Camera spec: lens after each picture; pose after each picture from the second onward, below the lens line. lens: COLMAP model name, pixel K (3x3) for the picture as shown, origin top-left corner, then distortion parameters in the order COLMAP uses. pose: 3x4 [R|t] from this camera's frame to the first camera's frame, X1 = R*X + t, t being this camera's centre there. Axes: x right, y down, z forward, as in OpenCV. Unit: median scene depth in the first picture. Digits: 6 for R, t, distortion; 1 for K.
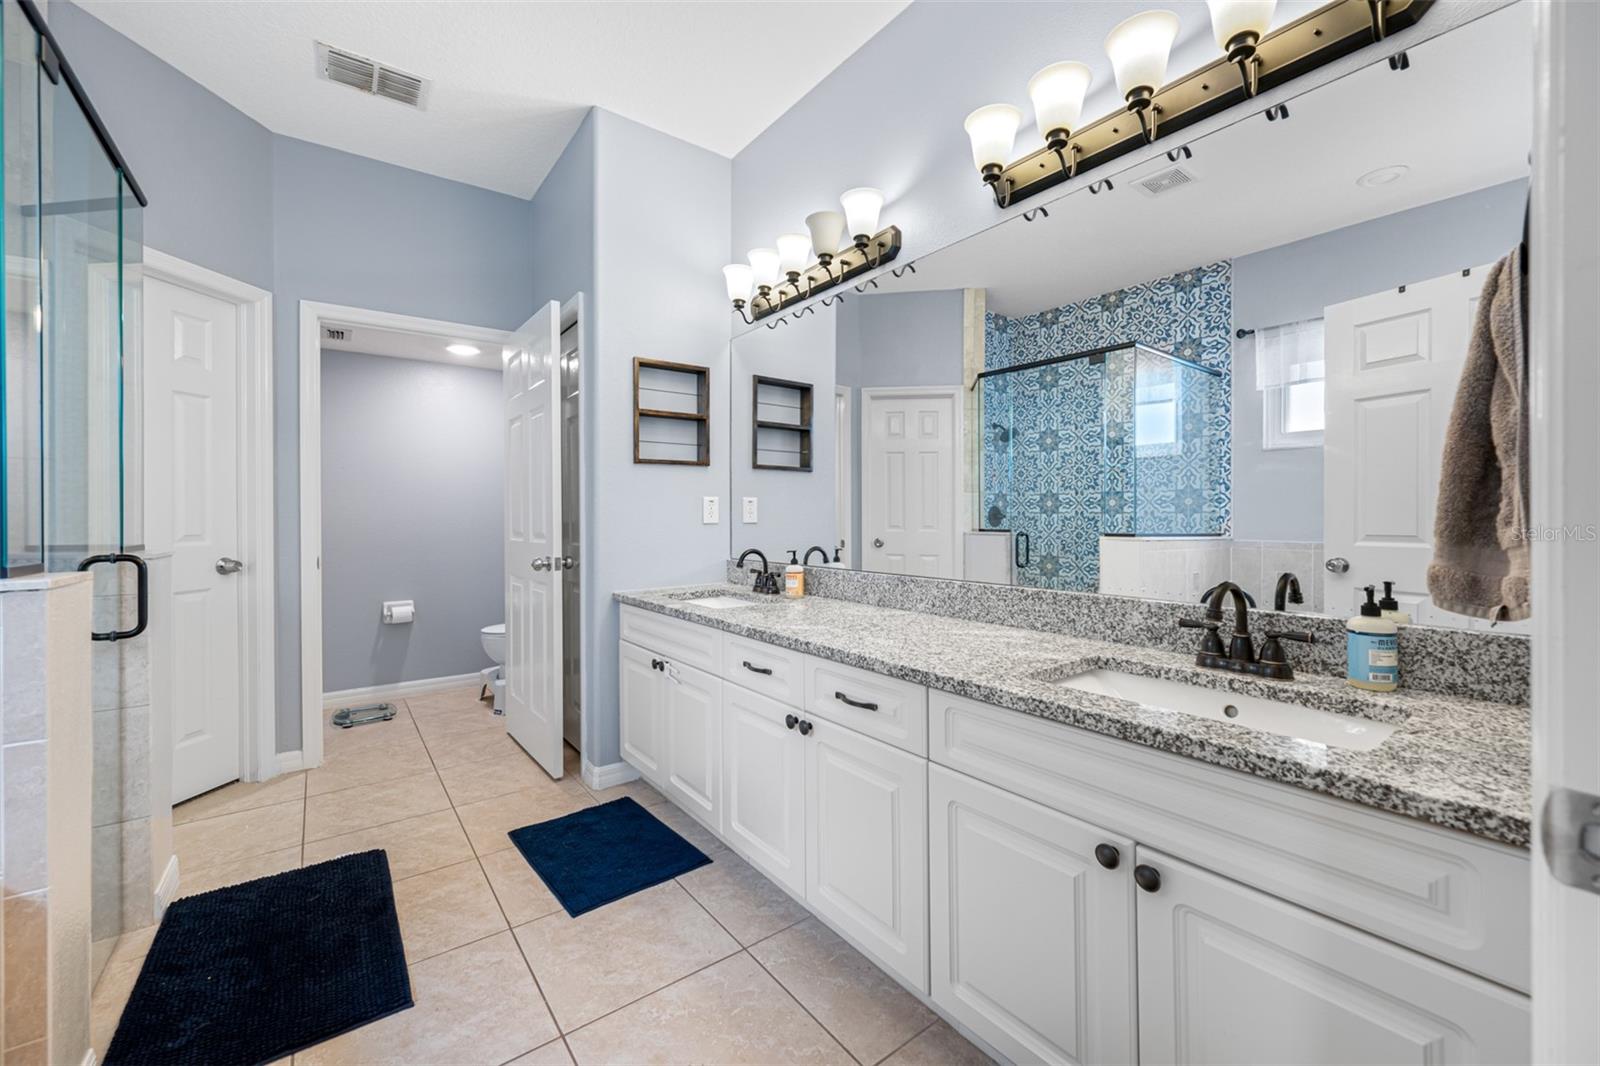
lens RADIAL K [[641.6, 0, 785.3], [0, 641.6, 514.8], [0, 0, 1]] dist [-0.001449, -0.000088]
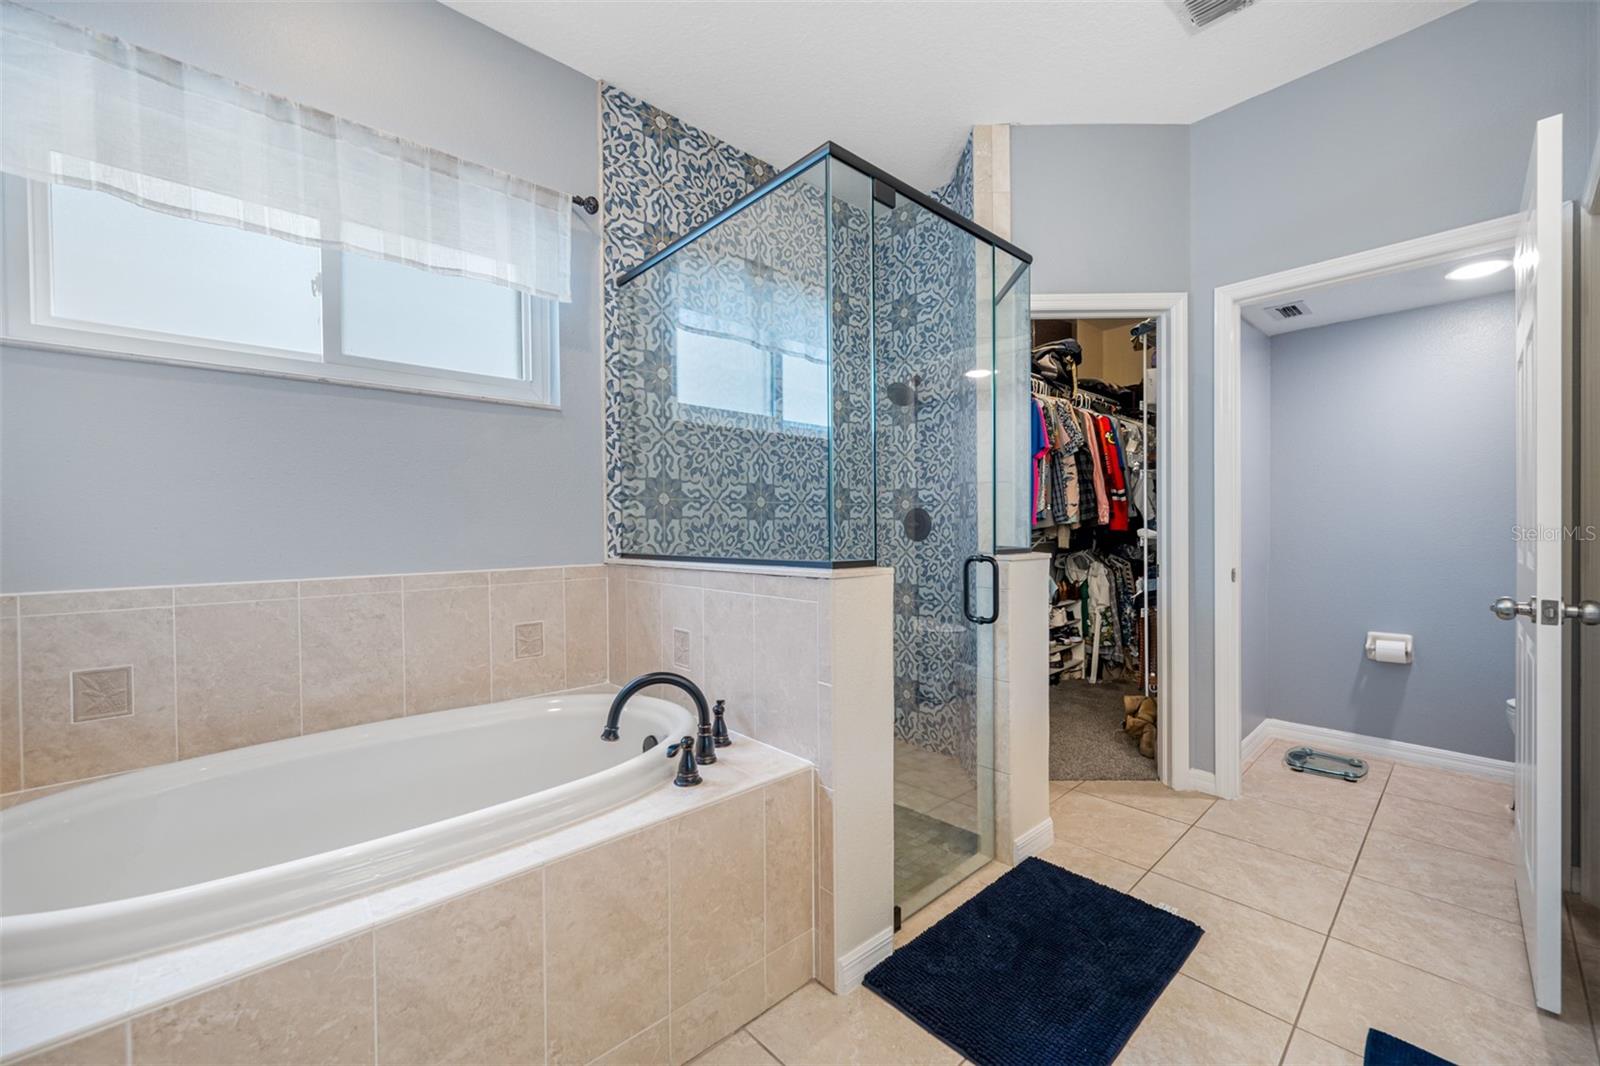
lens RADIAL K [[636.6, 0, 800.0], [0, 636.6, 533.0], [0, 0, 1]] dist [-0.001405, 0.000015]
pose [[0.118776, 0.012292, -0.992845, 0.090242], [0.009104, 0.999868, 0.013468, -0.001623], [0.992879, -0.010638, 0.118648, 0.305437]]
